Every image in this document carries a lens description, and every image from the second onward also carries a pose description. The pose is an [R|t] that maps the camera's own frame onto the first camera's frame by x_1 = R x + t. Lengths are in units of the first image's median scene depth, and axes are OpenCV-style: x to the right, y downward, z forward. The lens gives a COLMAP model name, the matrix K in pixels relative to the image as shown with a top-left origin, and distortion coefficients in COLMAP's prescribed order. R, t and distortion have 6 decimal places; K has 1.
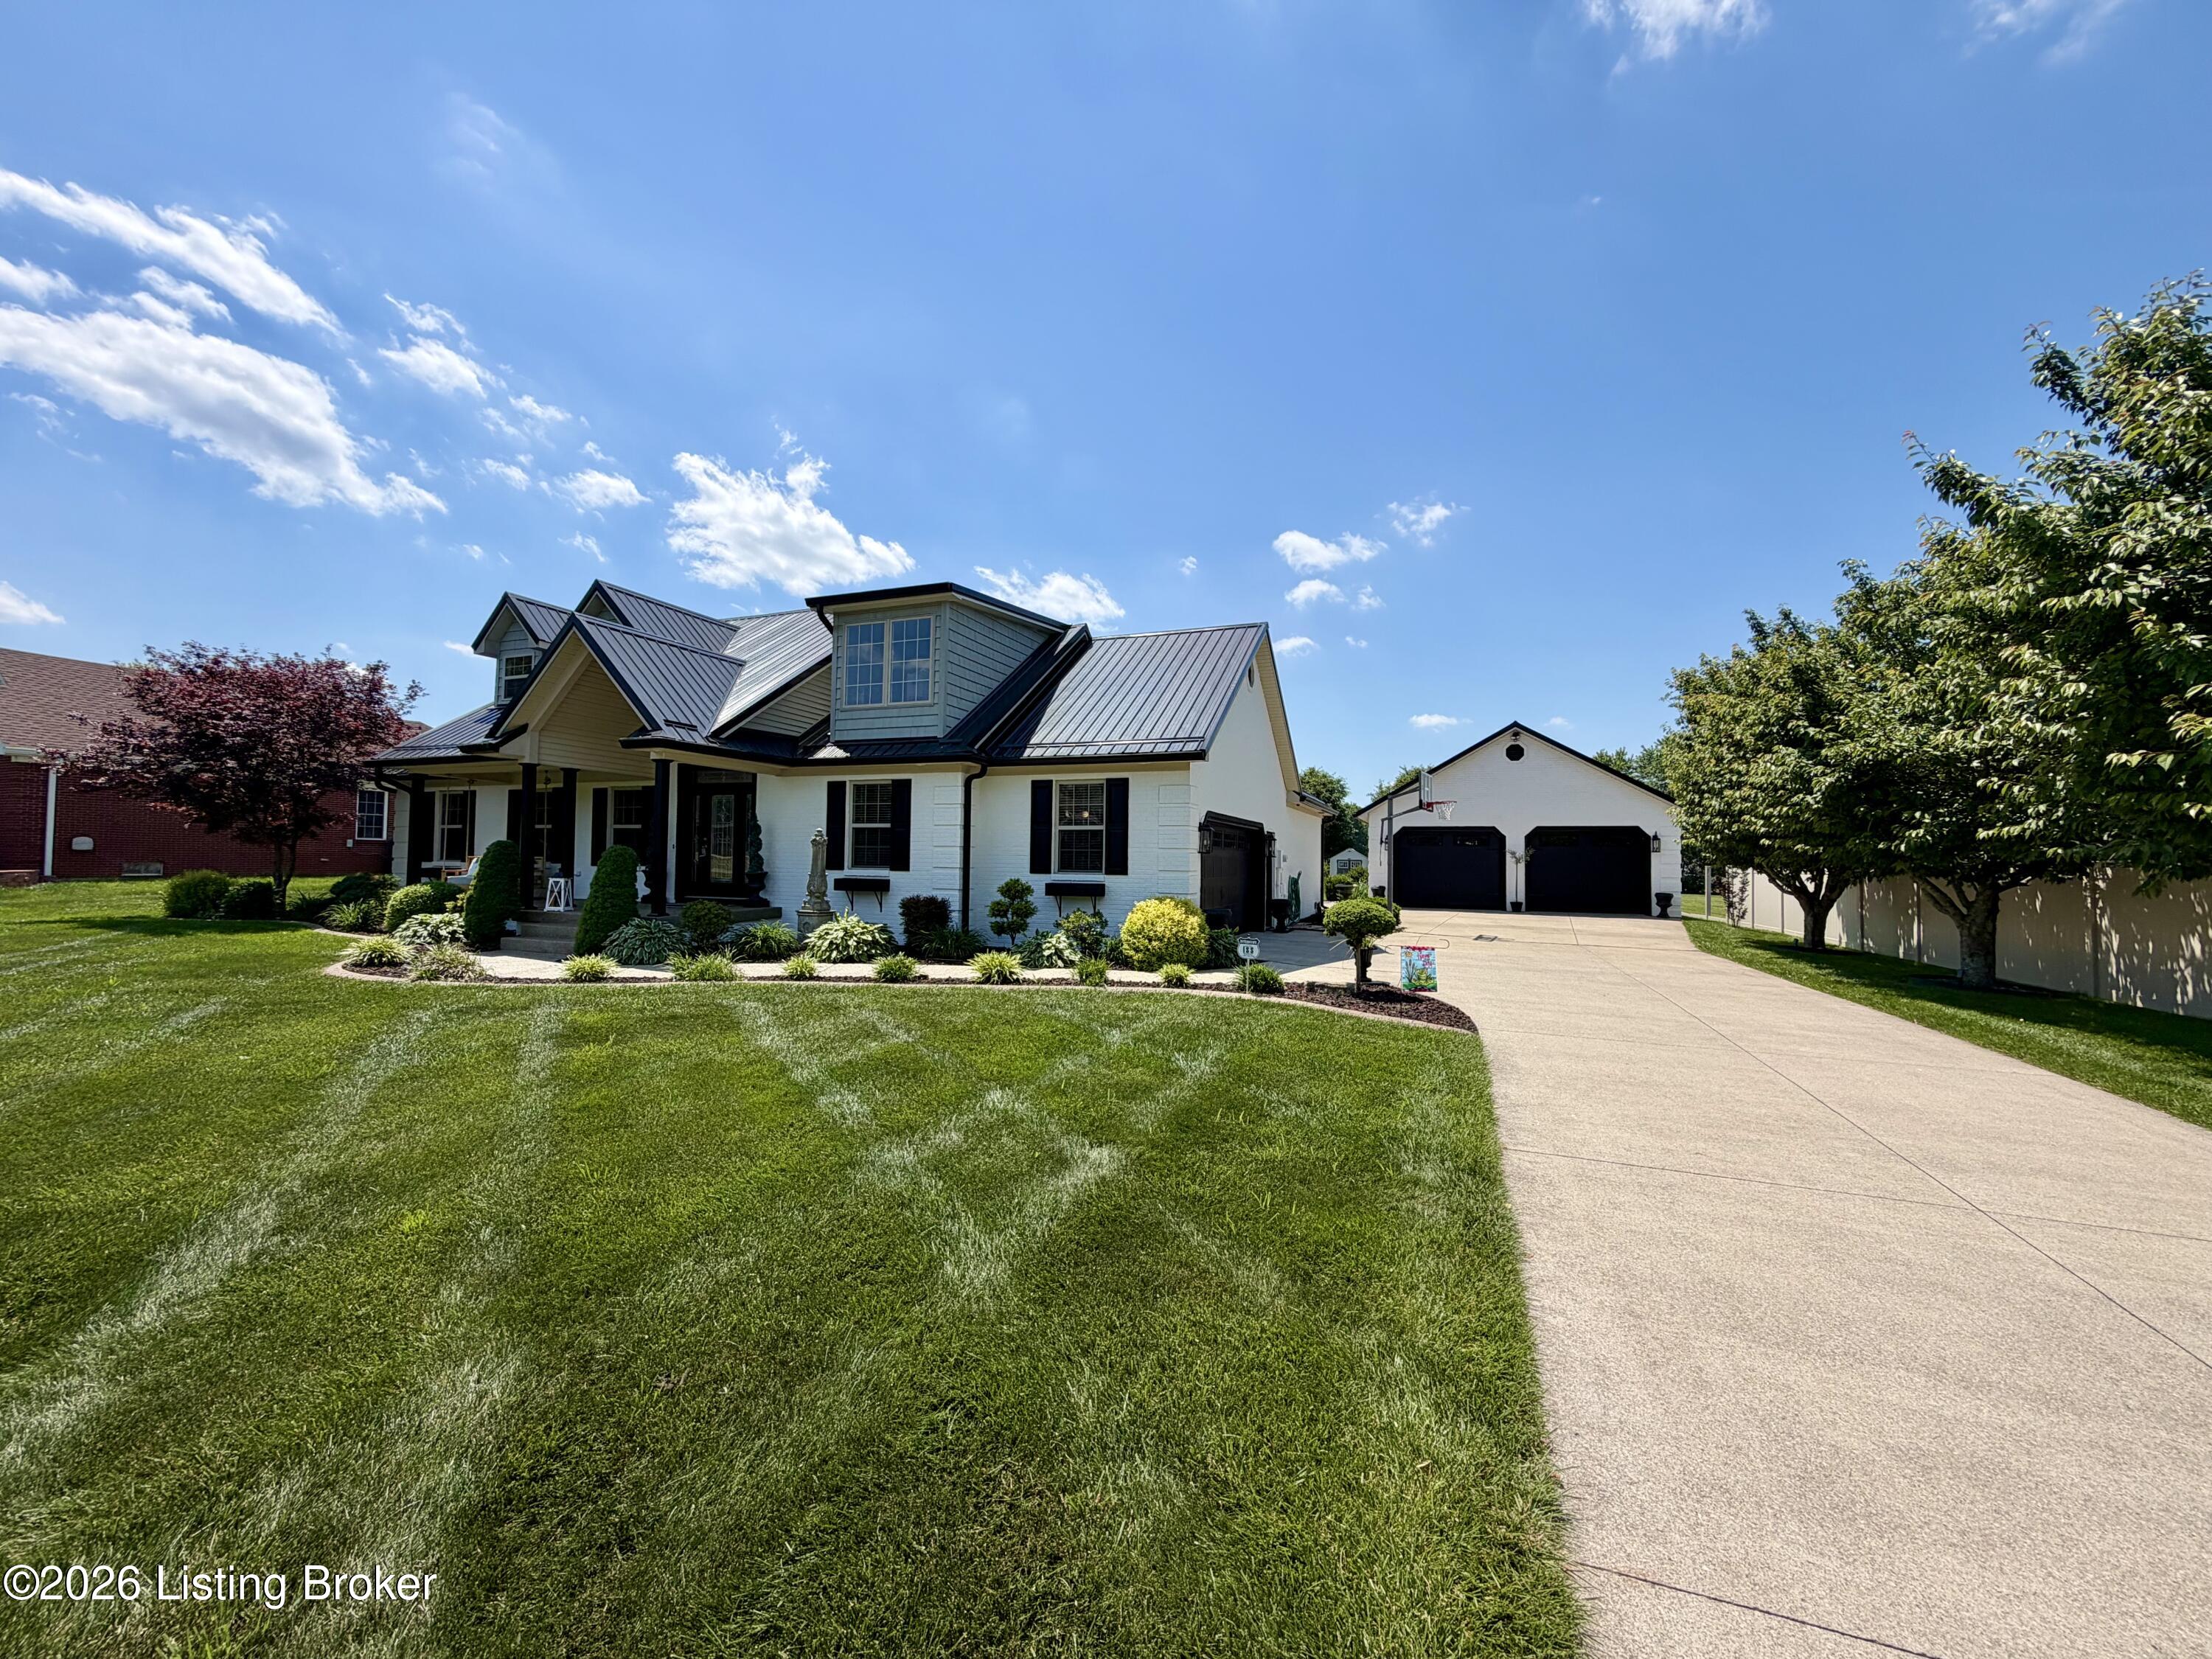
lens RADIAL K [[842.8, 0, 1115.9], [0, 842.8, 826.5], [0, 0, 1]] dist [0.003768, 0.000149]
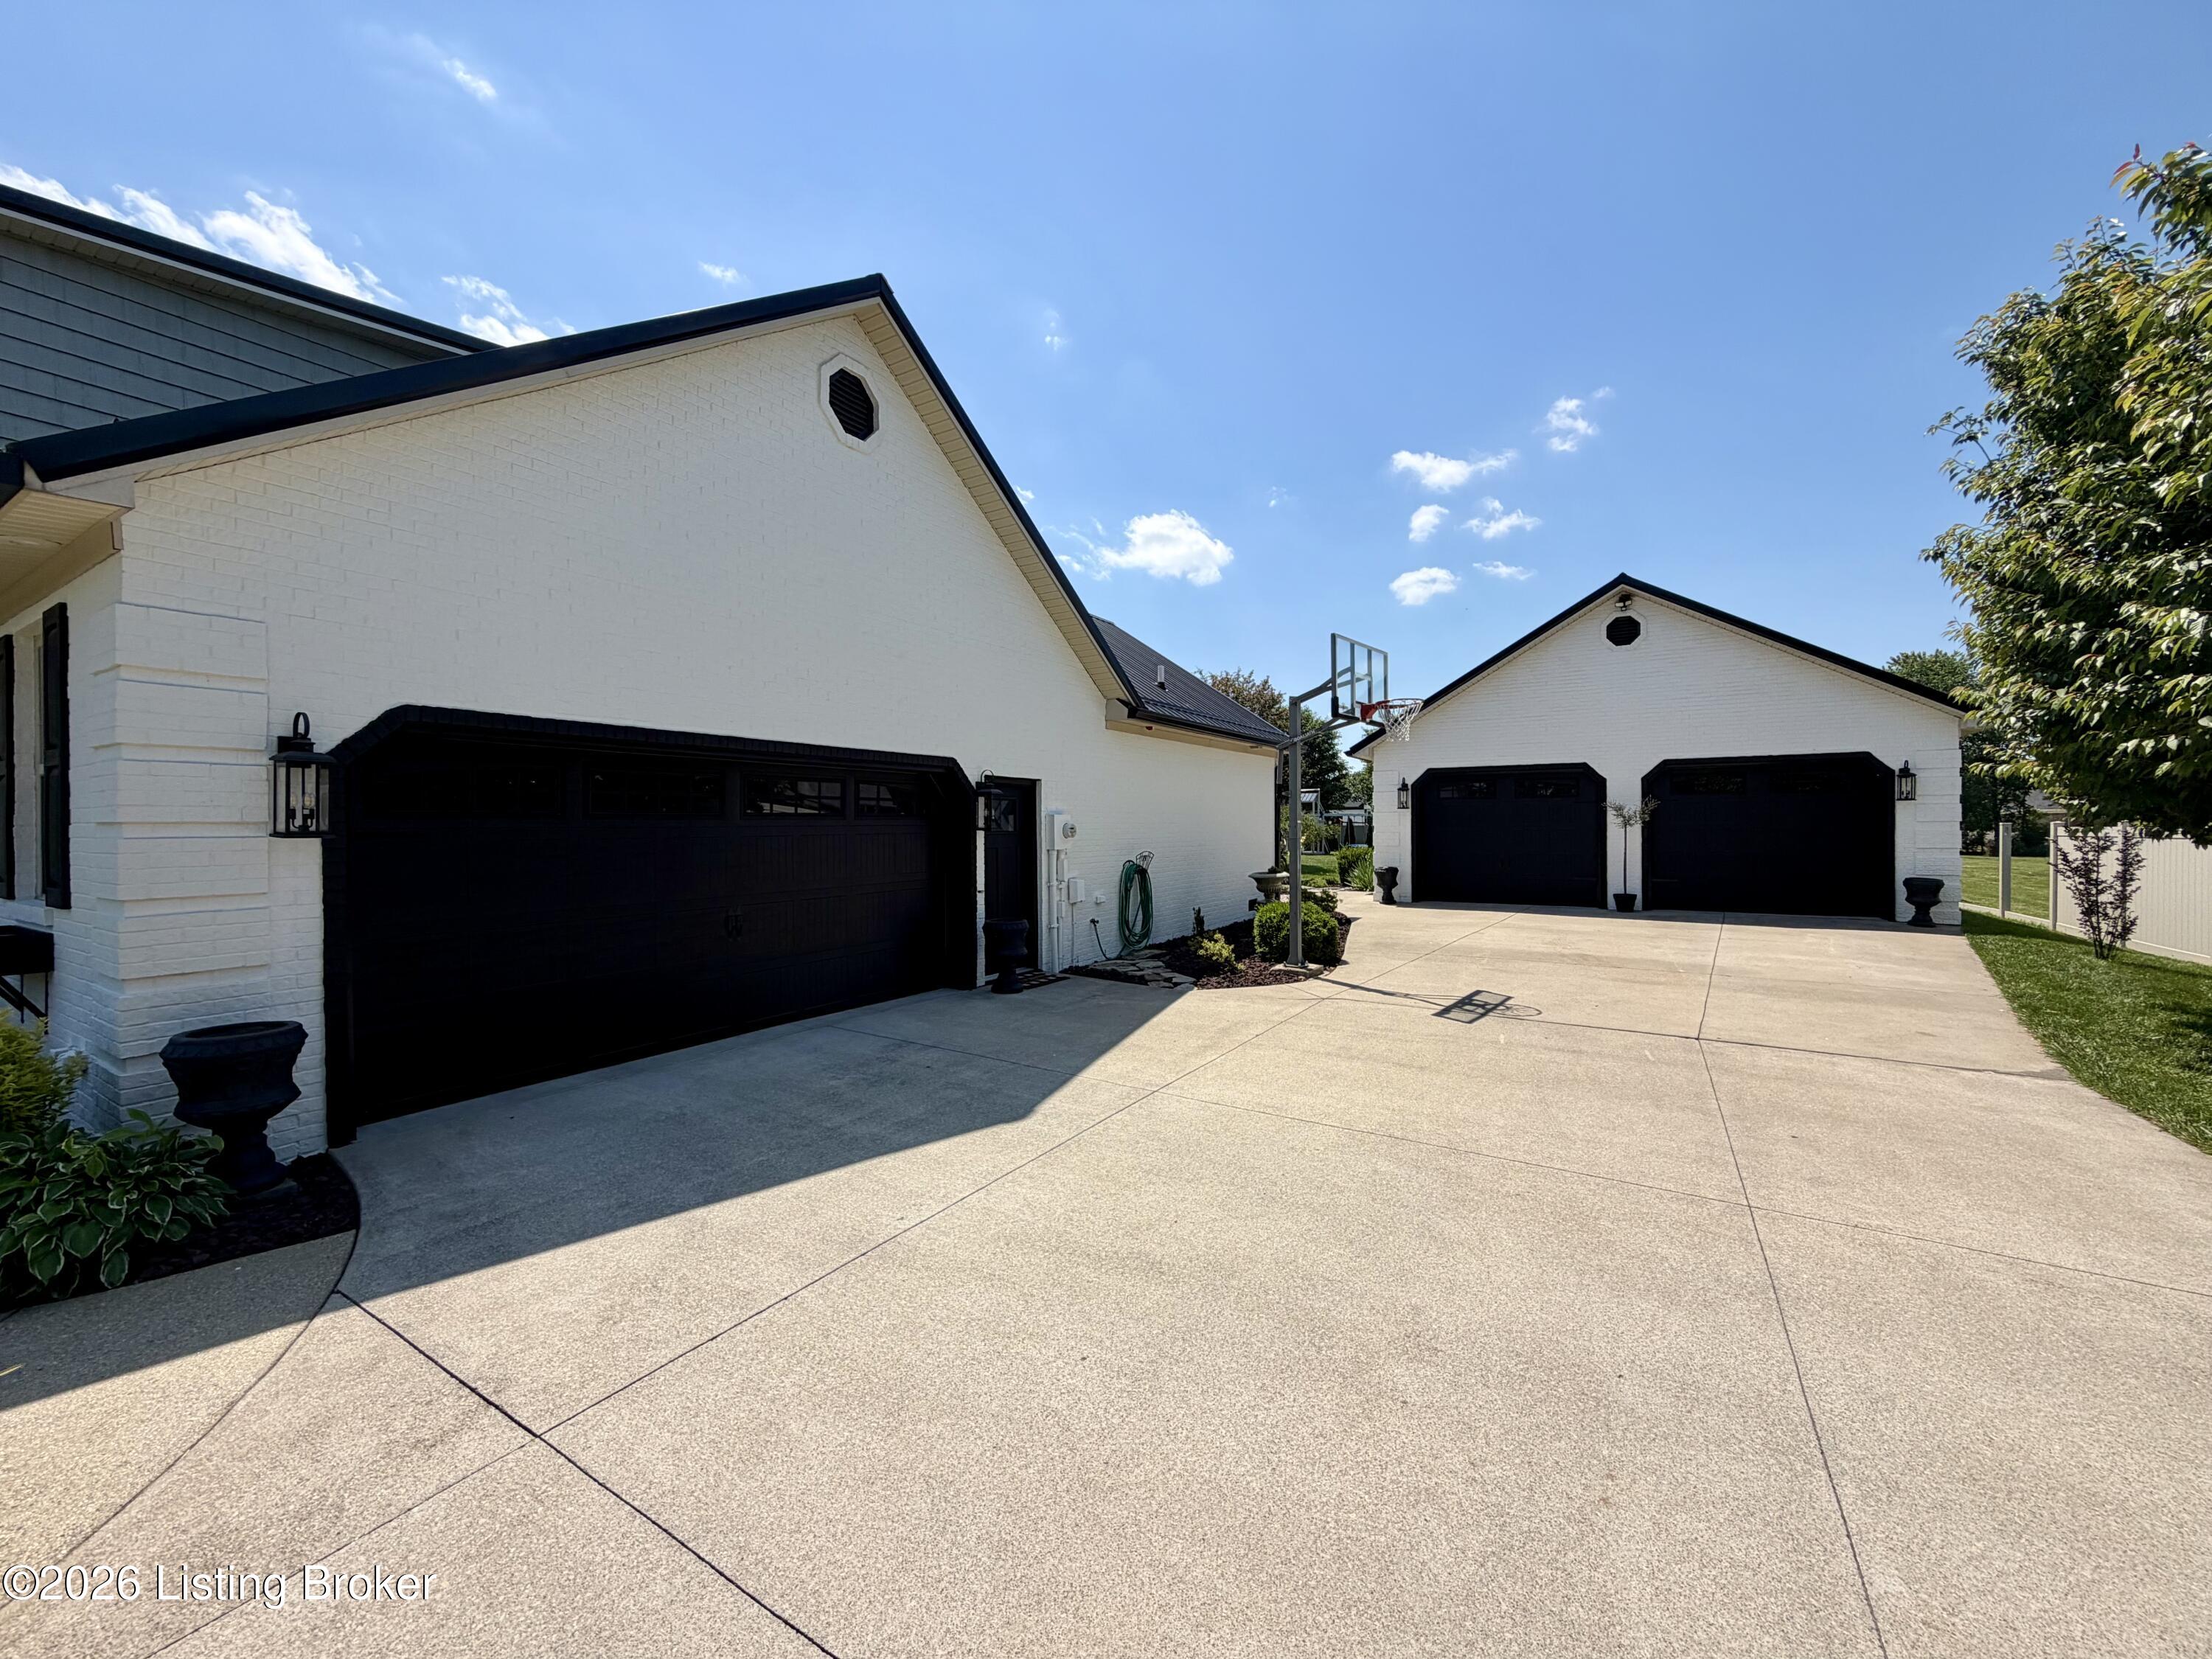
lens RADIAL K [[878.0, 0, 1096.8], [0, 878.0, 830.6], [0, 0, 1]] dist [-0.000783, 0.000990]
pose [[0.989243, -0.021414, -0.144703, 0.357687], [0.027830, 0.998711, 0.042459, 0.019537], [0.143607, -0.046029, 0.988564, 0.626775]]
